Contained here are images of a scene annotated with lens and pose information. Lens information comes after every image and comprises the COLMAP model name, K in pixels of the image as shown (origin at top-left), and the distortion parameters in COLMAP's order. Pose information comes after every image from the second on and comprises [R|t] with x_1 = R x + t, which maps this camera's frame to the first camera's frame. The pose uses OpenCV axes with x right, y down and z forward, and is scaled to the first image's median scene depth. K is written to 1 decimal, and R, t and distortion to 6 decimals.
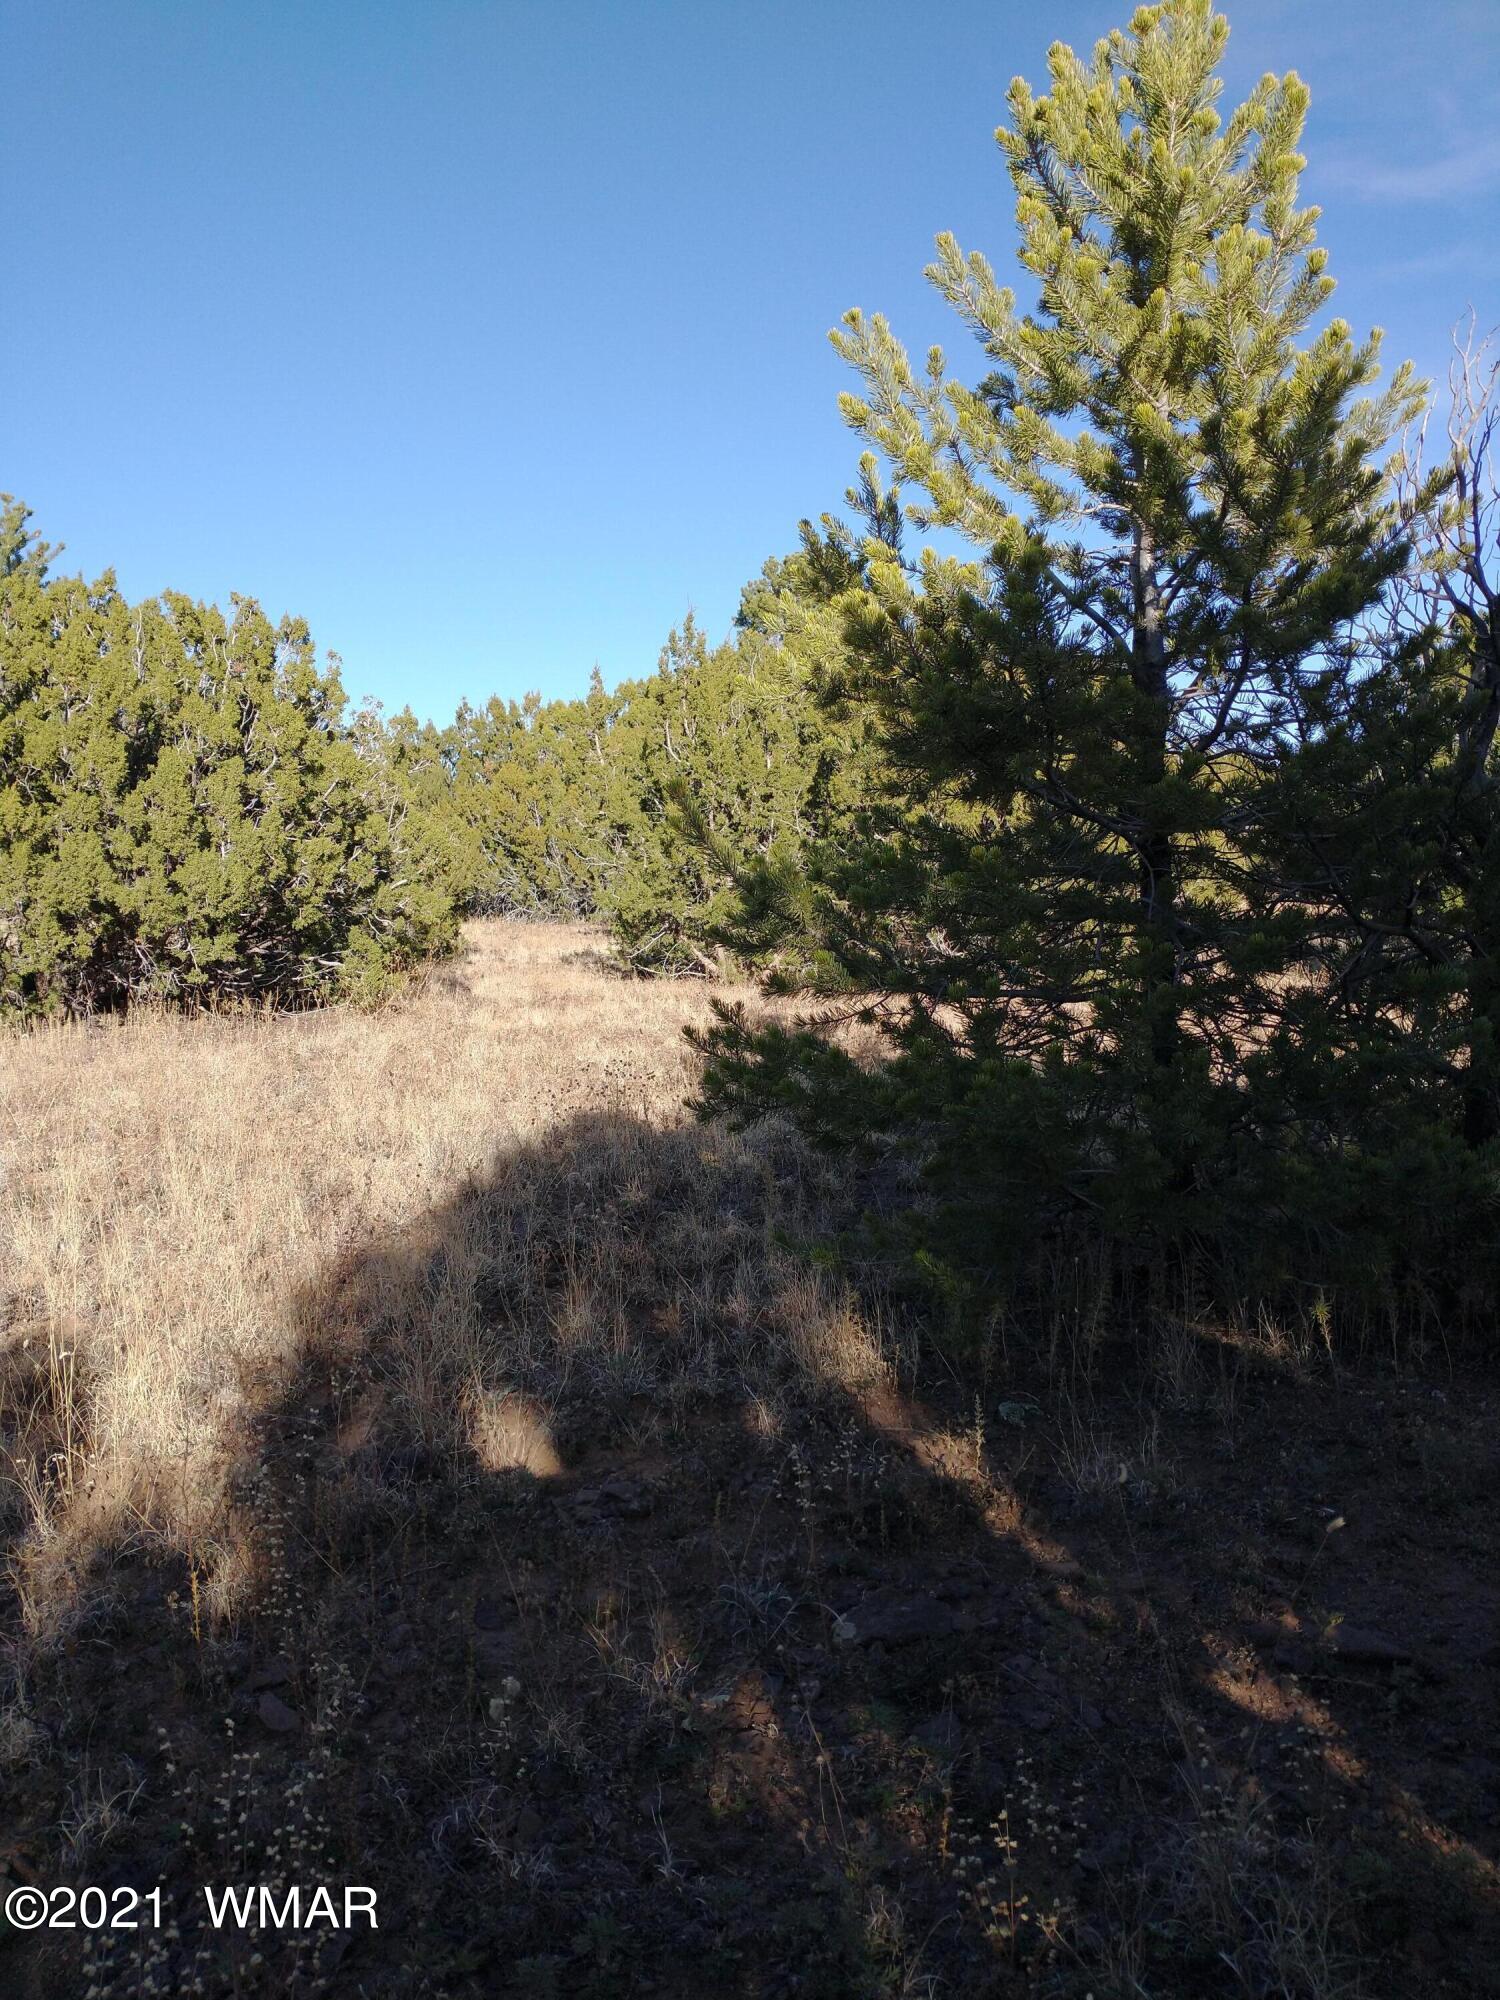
lens RADIAL K [[1671.1, 0, 750.0], [0, 1671.1, 999.9], [0, 0, 1]] dist [0.005289, 0.004097]
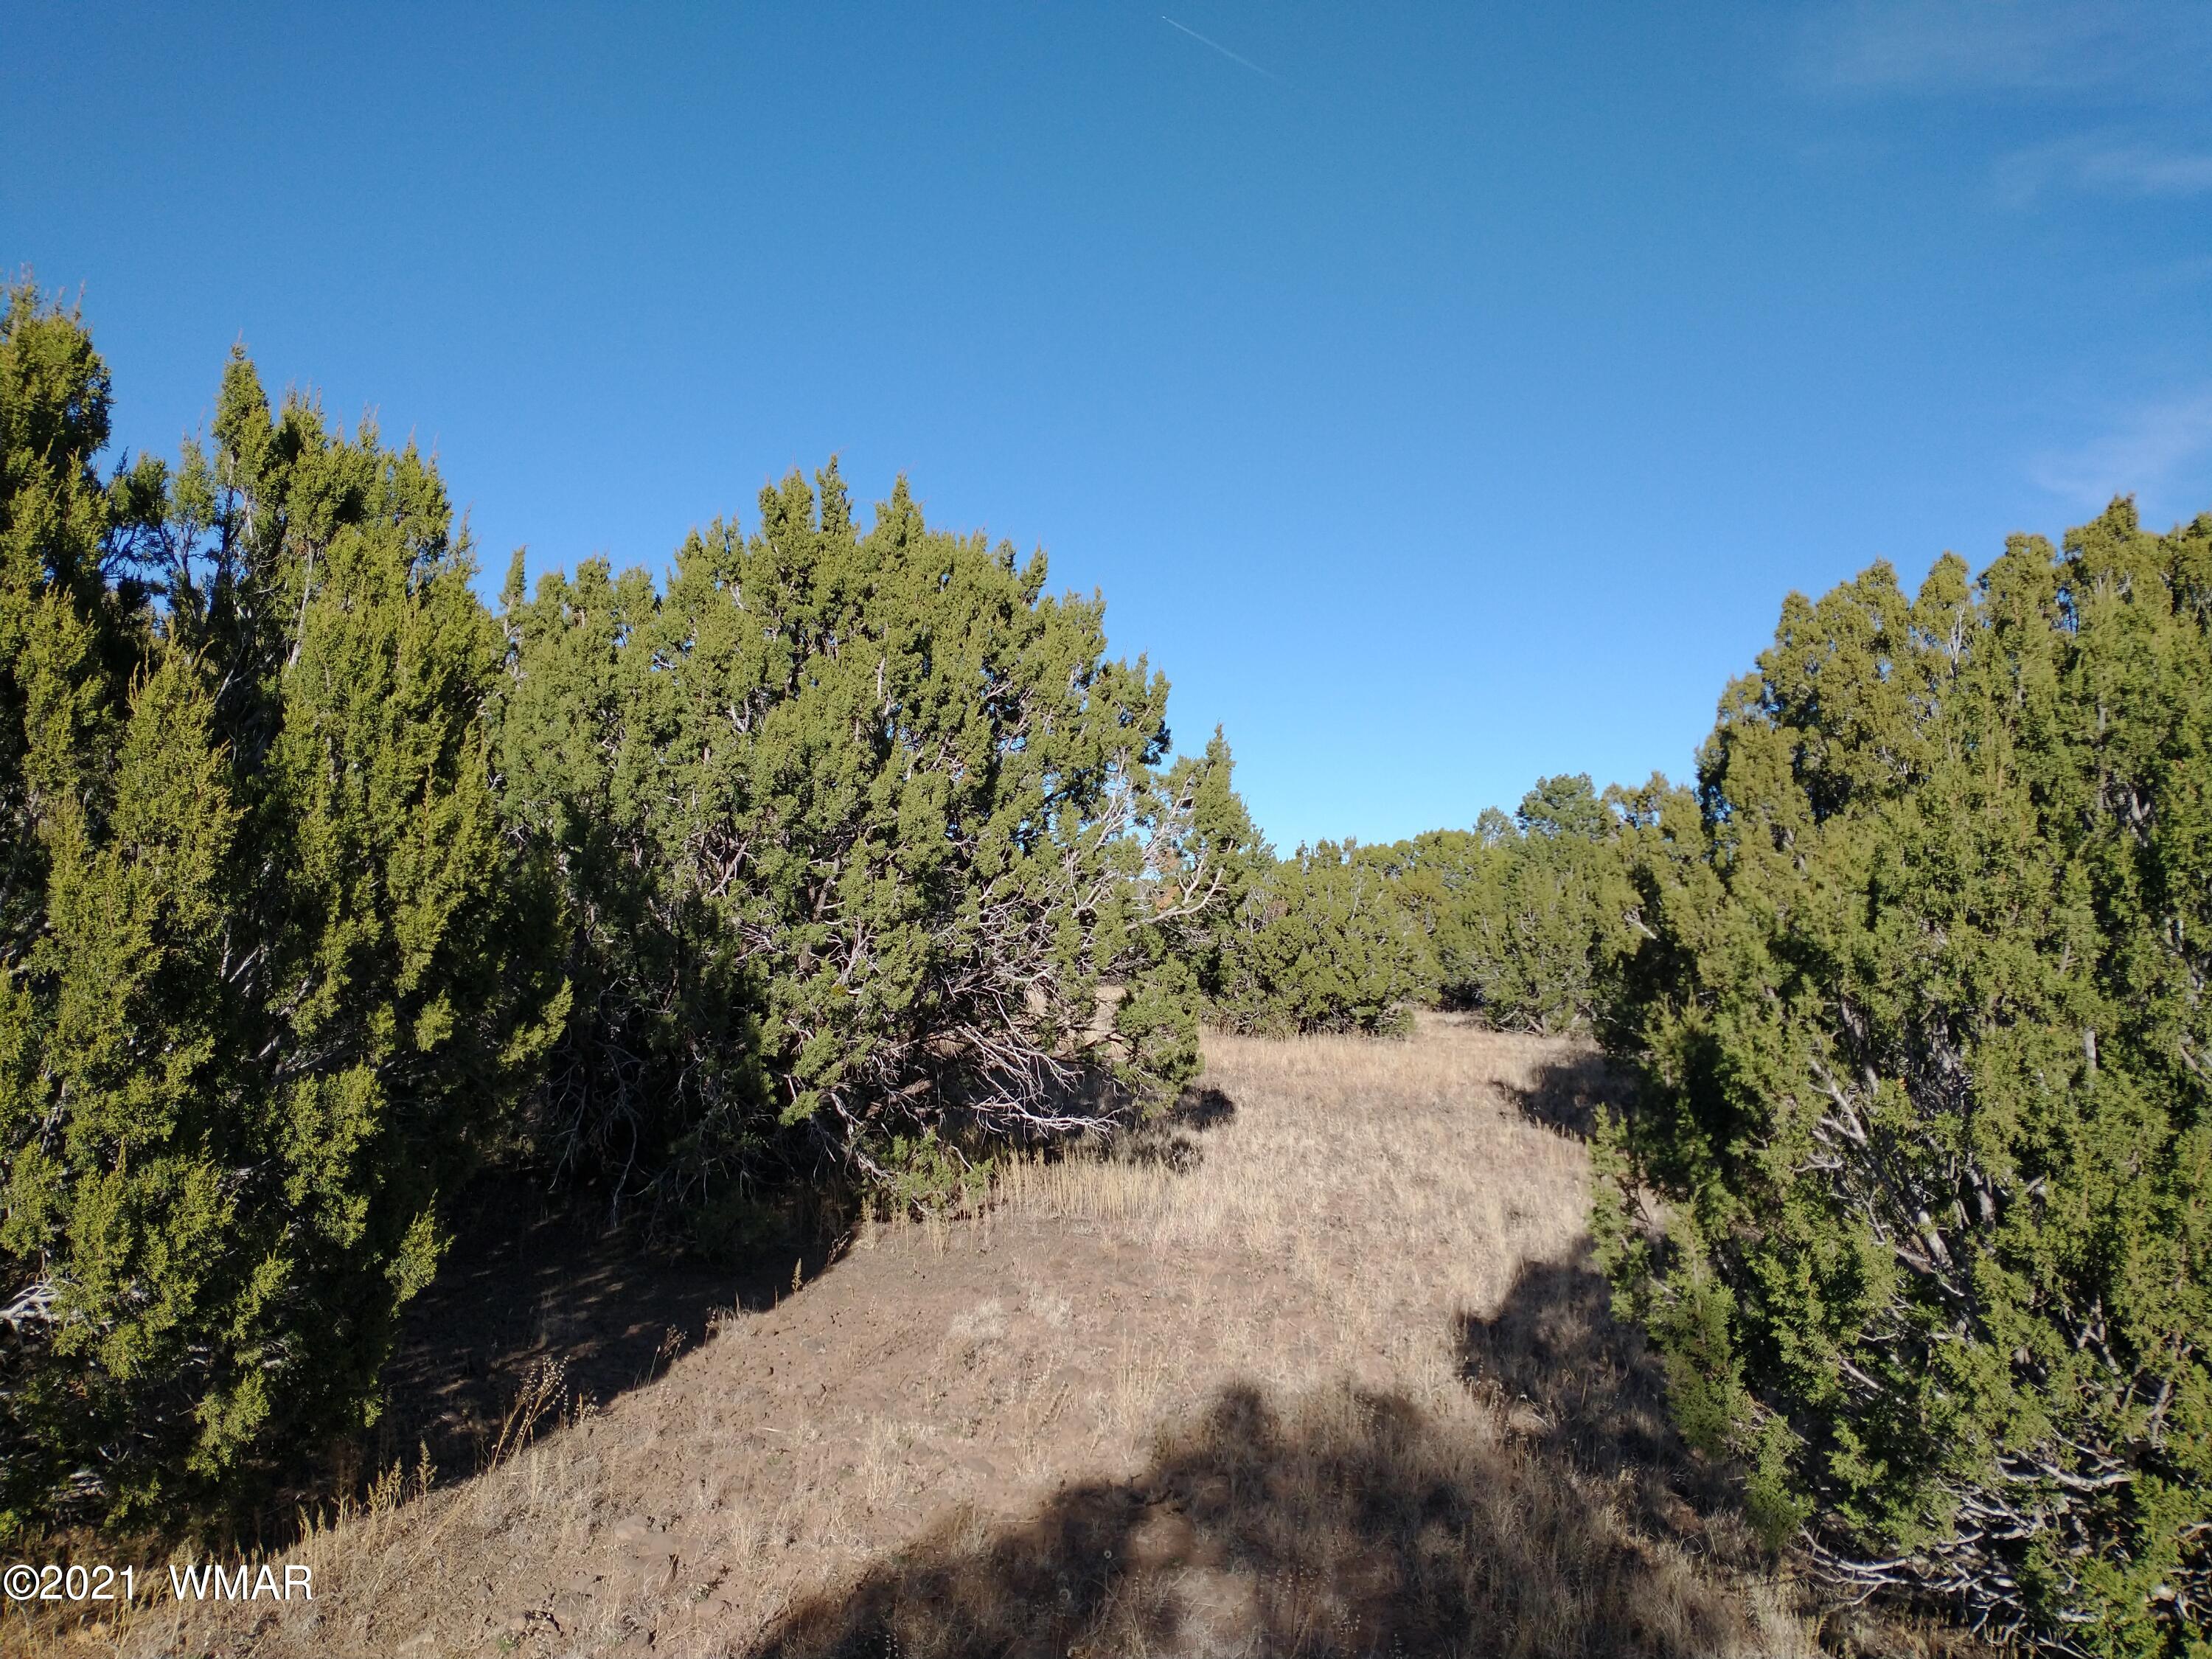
lens RADIAL K [[1848.3, 0, 1106.3], [0, 1848.3, 829.2], [0, 0, 1]] dist [0.005289, 0.004097]
pose [[0.984326, 0.019294, -0.175298, -0.061184], [-0.043503, 0.989845, -0.135330, 0.027514], [0.170907, 0.140835, 0.975170, -0.546431]]
